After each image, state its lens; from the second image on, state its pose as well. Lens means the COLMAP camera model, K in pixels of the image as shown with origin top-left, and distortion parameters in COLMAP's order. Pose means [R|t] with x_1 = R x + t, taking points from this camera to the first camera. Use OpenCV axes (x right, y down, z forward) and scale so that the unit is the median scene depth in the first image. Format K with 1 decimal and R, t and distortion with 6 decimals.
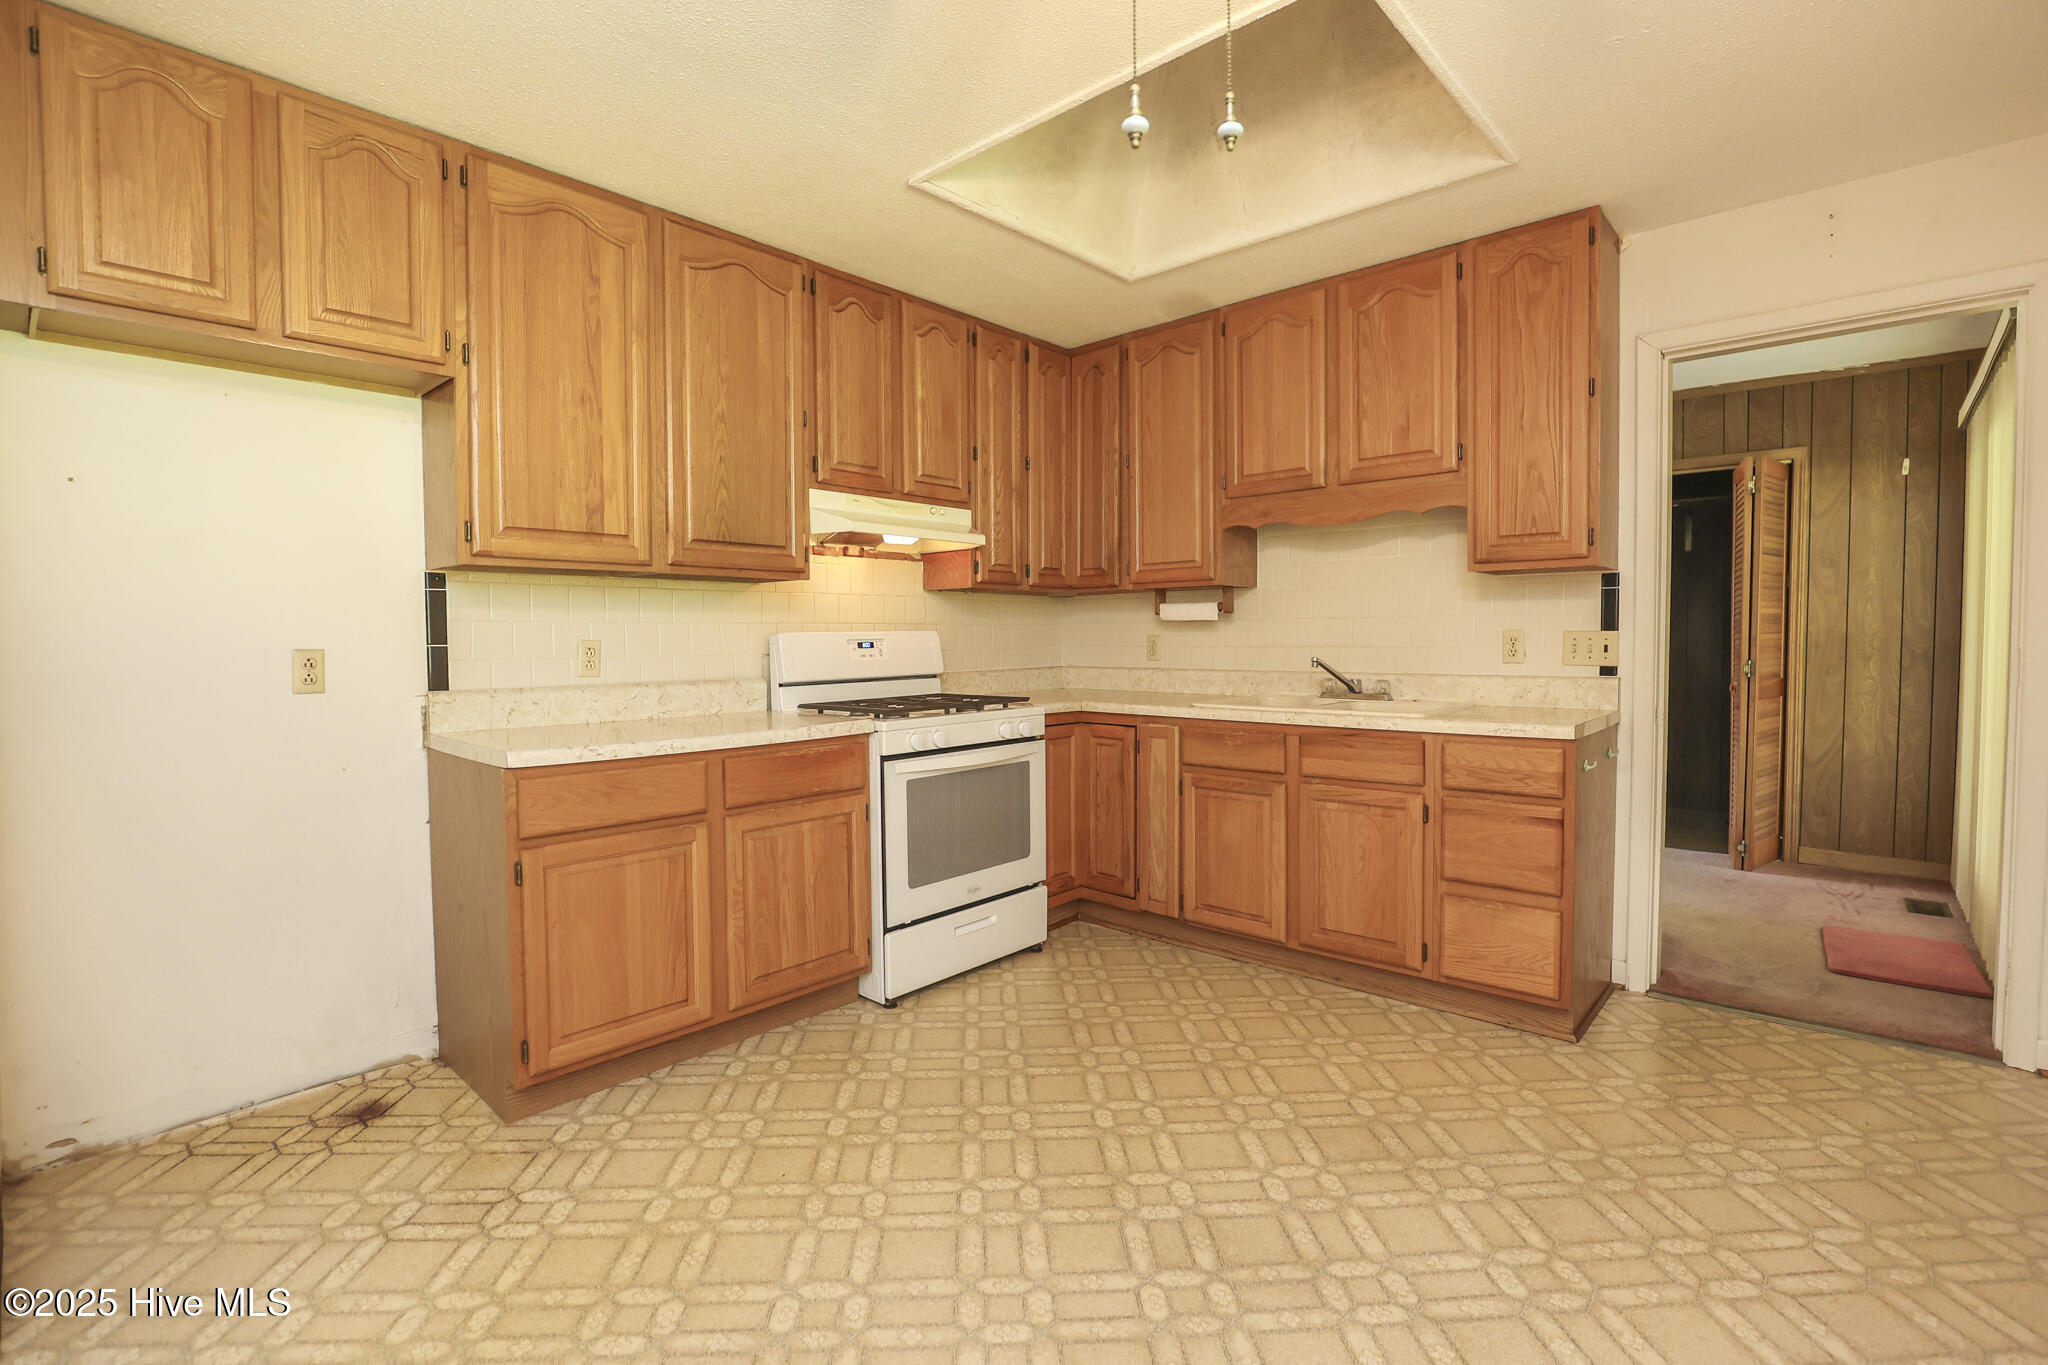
lens RADIAL K [[940.8, 0, 1034.8], [0, 940.8, 671.1], [0, 0, 1]] dist [-0.039613, 0.006568]
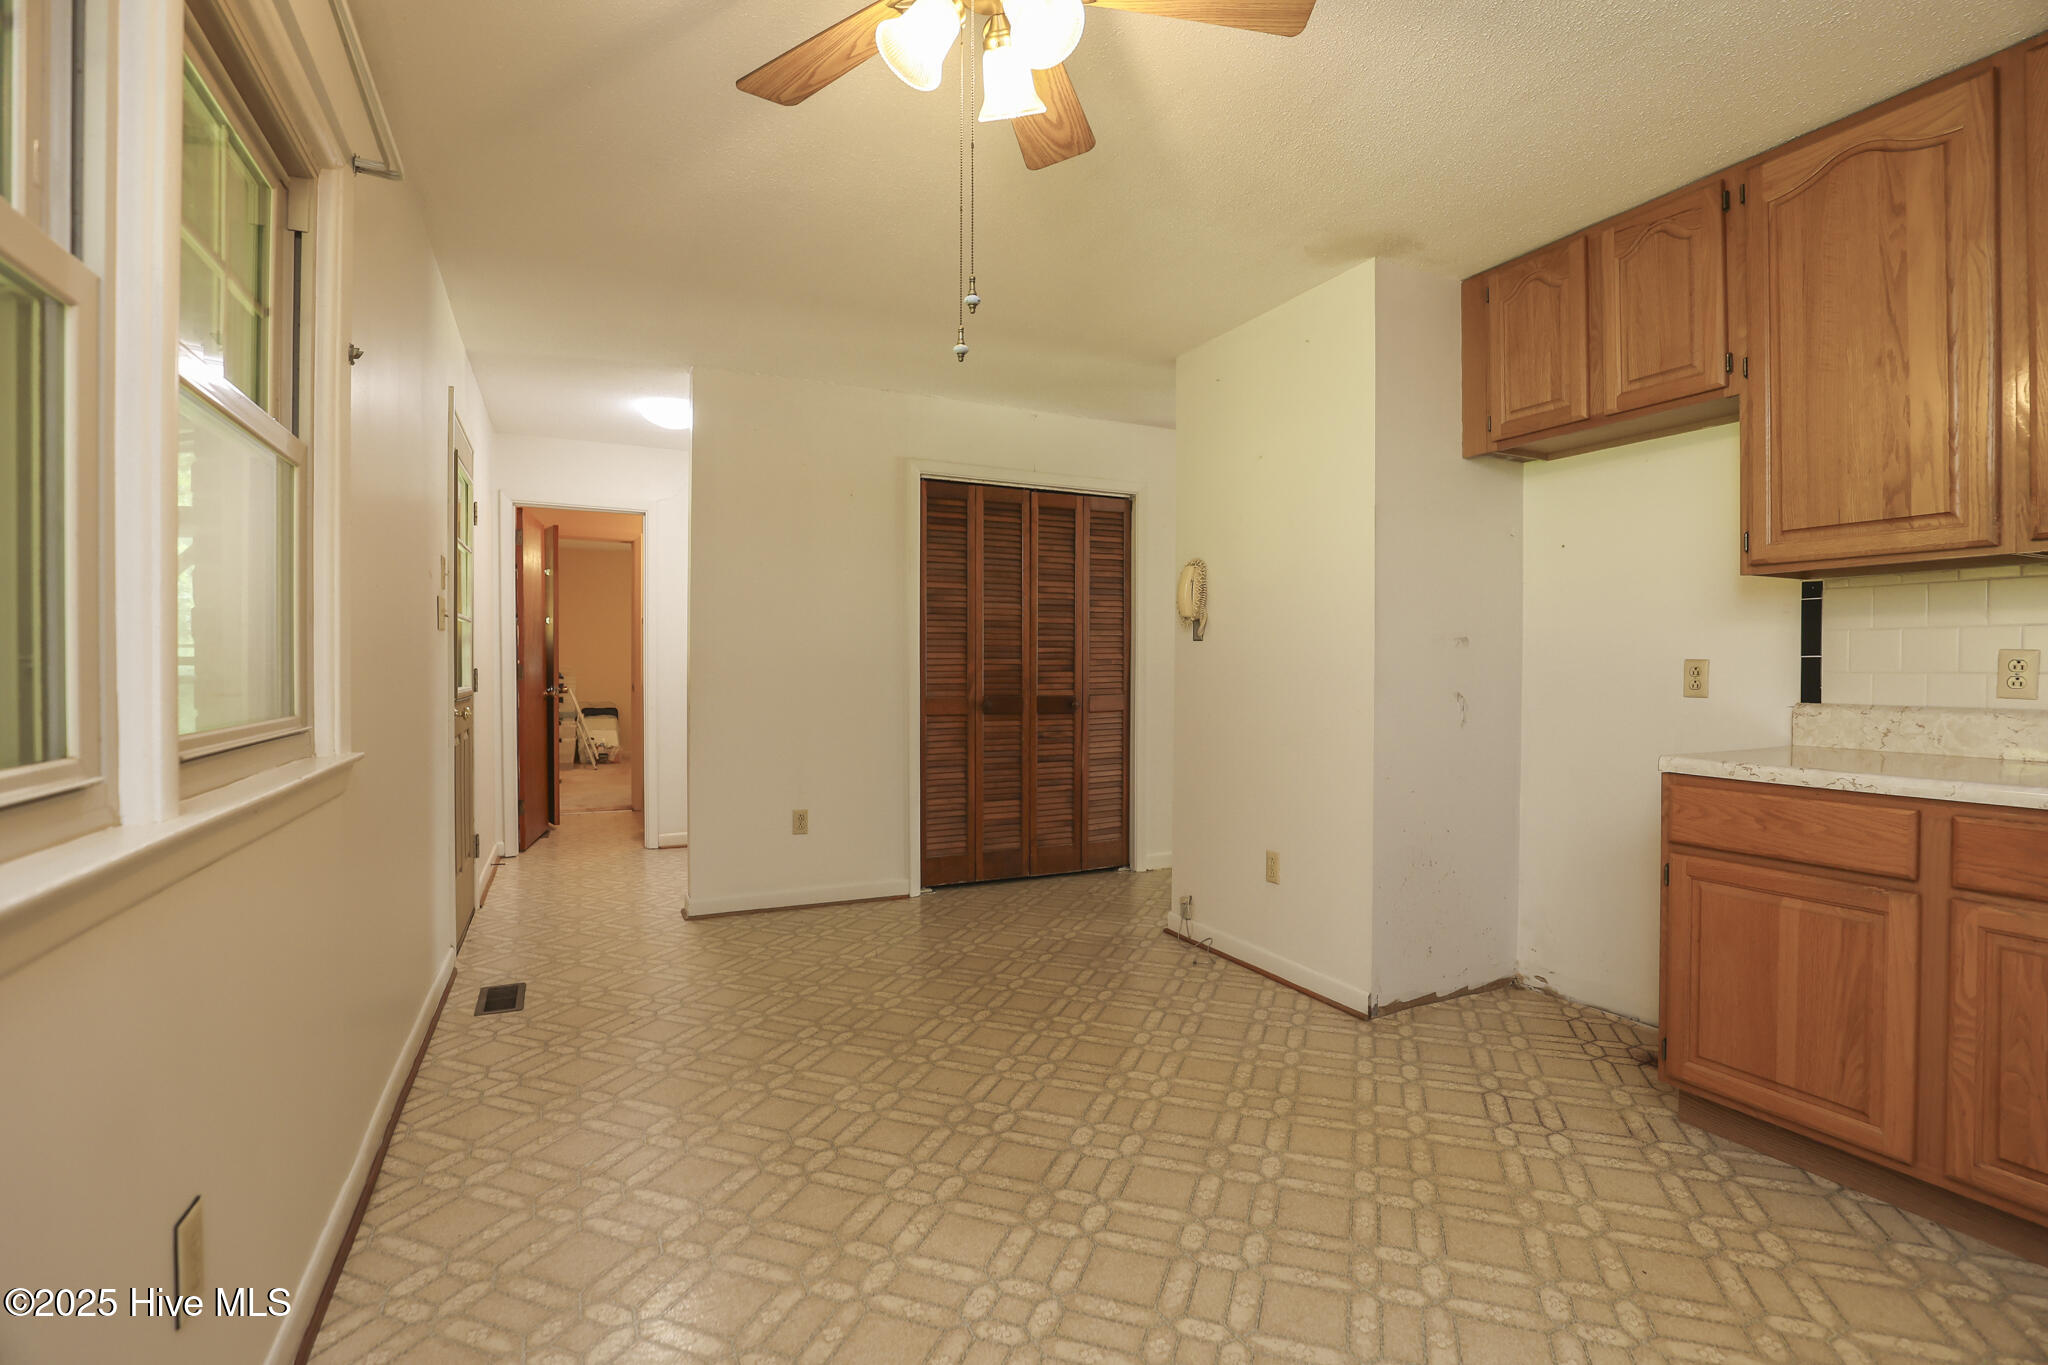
lens RADIAL K [[940.8, 0, 1009.4], [0, 940.8, 670.6], [0, 0, 1]] dist [-0.039613, 0.006568]
pose [[-0.400299, 0.009600, -0.916334, 0.540853], [-0.030127, 0.999267, 0.023629, -0.009551], [0.915889, 0.037065, -0.399717, 0.579106]]
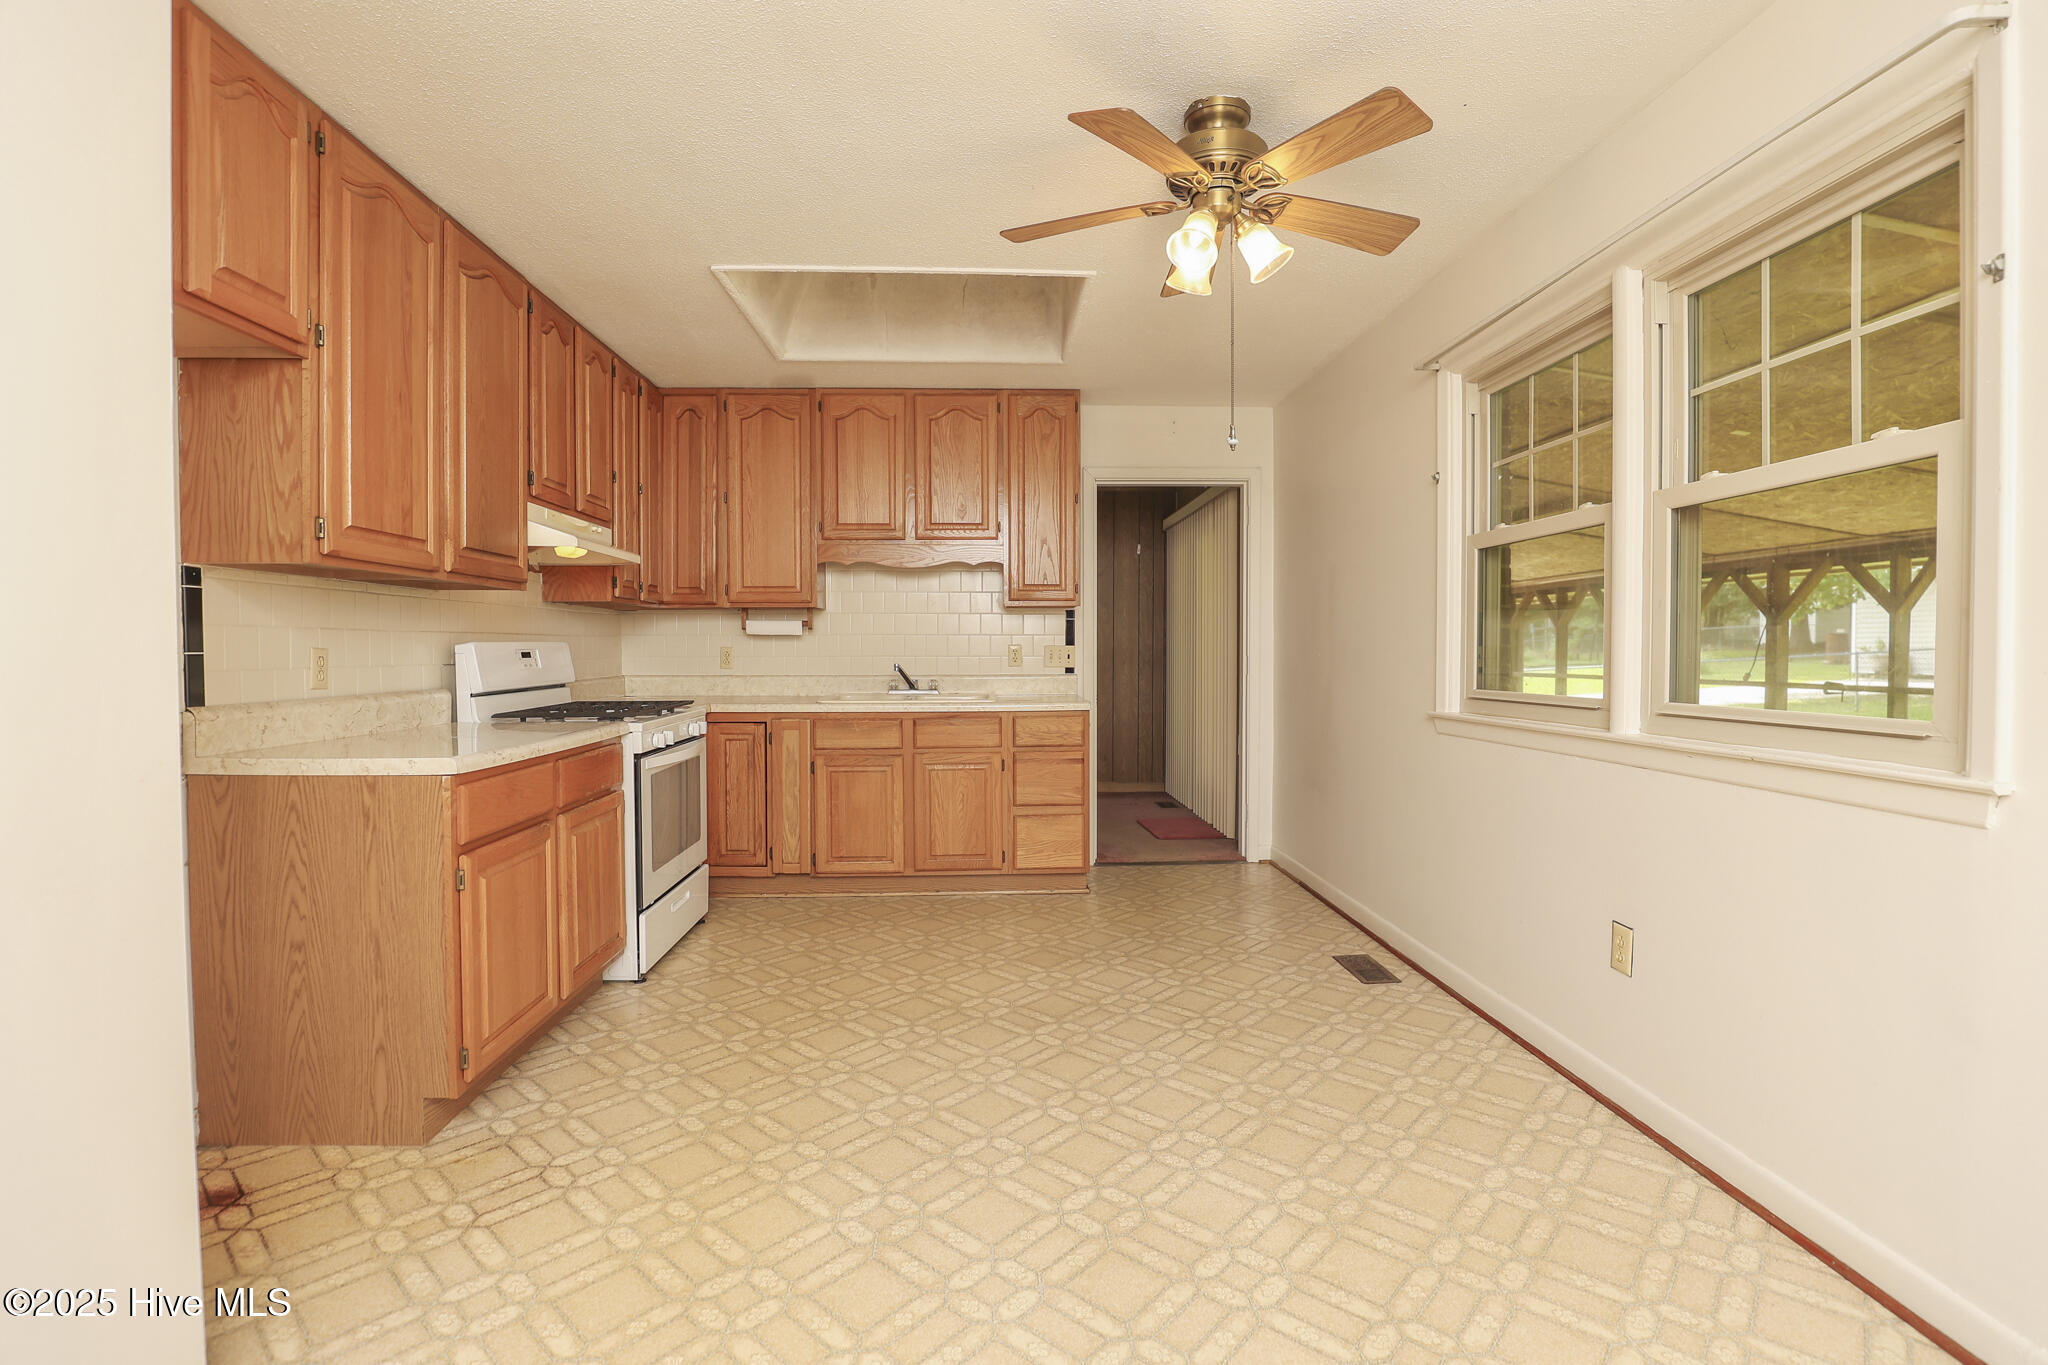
lens RADIAL K [[940.8, 0, 1031.7], [0, 940.8, 667.4], [0, 0, 1]] dist [-0.039613, 0.006568]
pose [[0.702976, -0.008729, 0.711160, -0.661207], [0.021496, 0.999729, -0.008978, 0.008572], [-0.710888, 0.021598, 0.702973, -0.118979]]
